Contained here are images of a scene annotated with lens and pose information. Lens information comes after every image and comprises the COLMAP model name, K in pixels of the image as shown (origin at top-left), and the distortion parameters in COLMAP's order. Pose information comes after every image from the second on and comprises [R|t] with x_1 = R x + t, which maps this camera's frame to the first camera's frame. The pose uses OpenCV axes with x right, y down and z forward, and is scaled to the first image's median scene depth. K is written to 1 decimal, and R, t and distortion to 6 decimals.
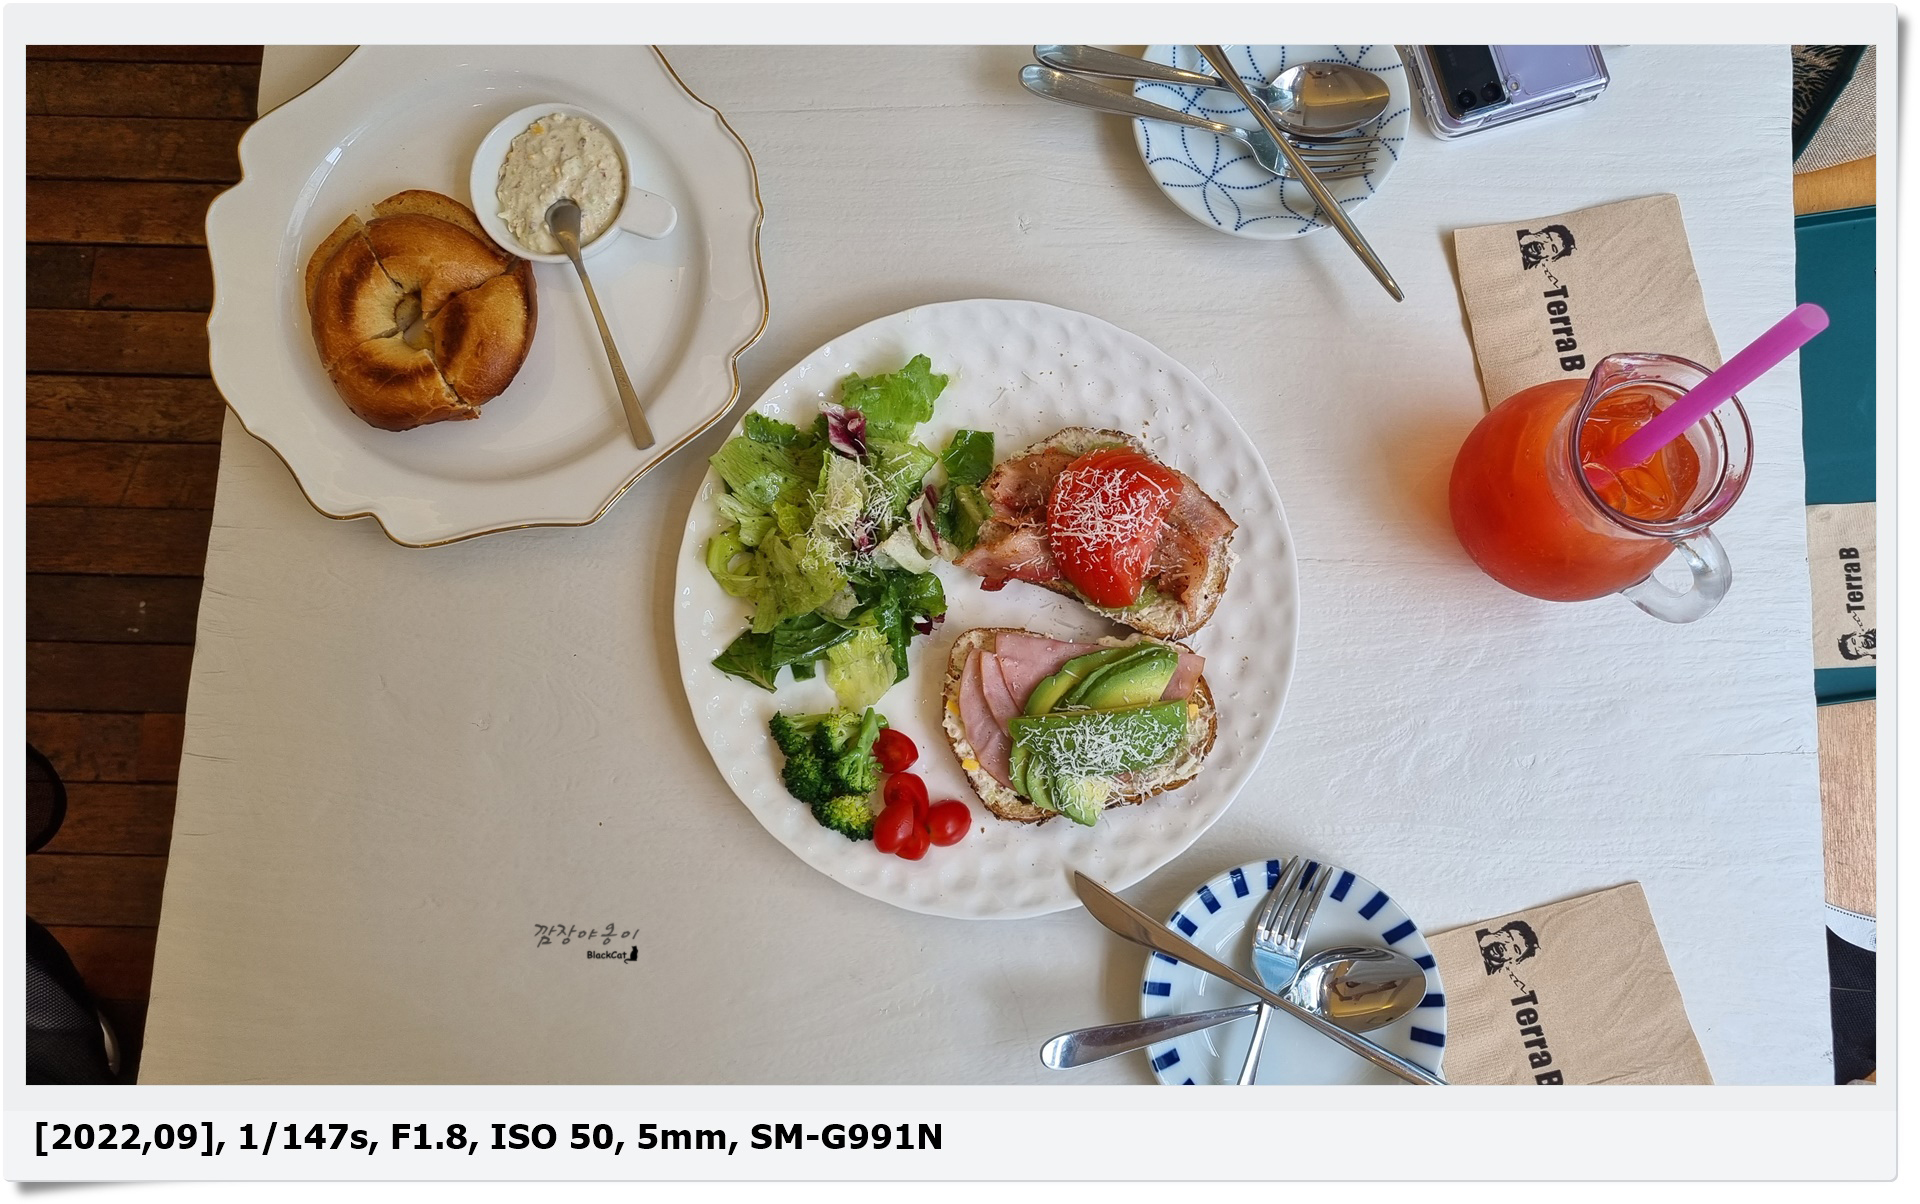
lens RADIAL K [[1430.2, 0, 960.6], [0, 1430.2, 602.7], [0, 0, 1]] dist [0.005168, 0.001723]
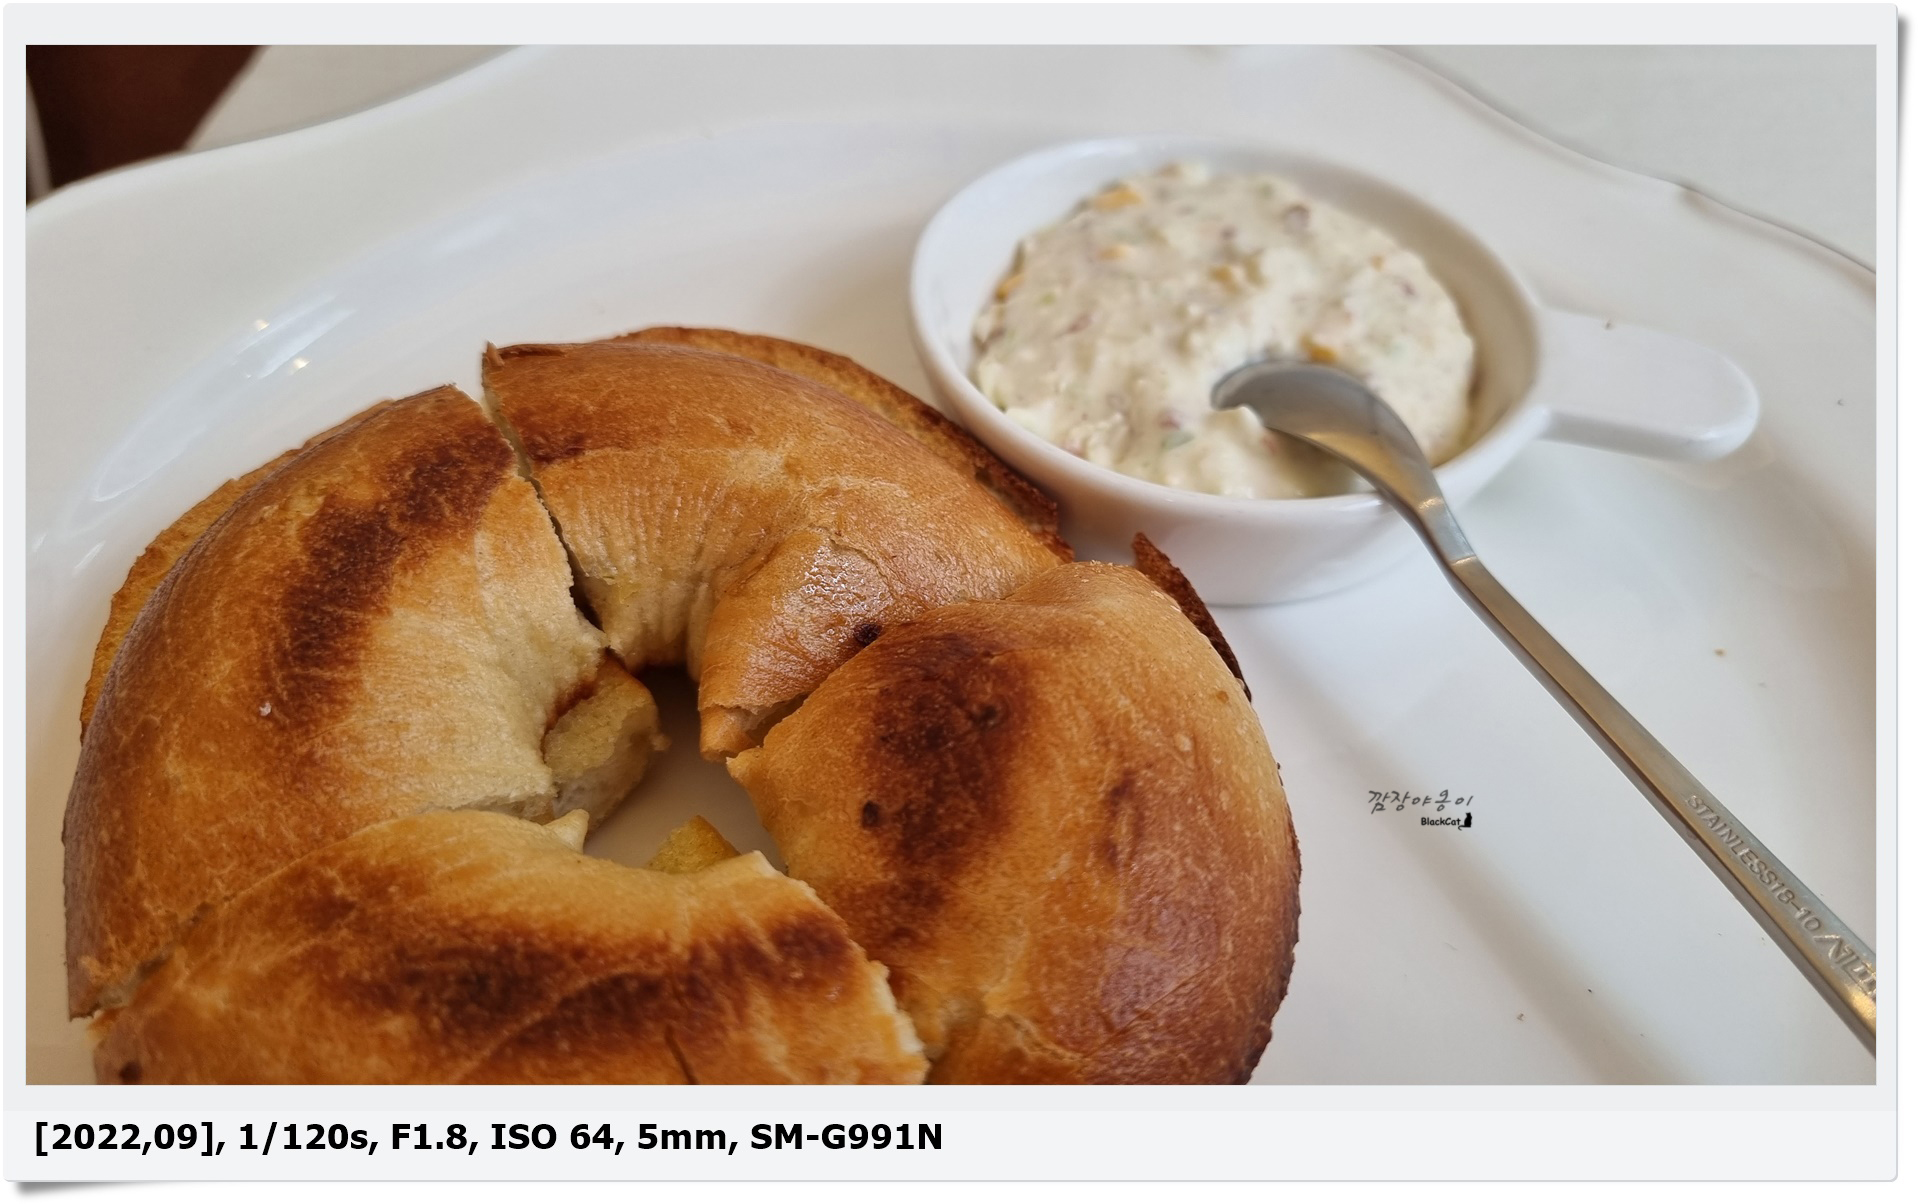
lens RADIAL K [[1430.2, 0, 960.4], [0, 1430.2, 601.8], [0, 0, 1]] dist [0.005168, 0.001723]
pose [[0.994901, 0.001953, 0.100836, -0.361130], [0.059184, 0.798251, -0.599410, -0.097815], [-0.081663, 0.602321, 0.794066, 0.834839]]
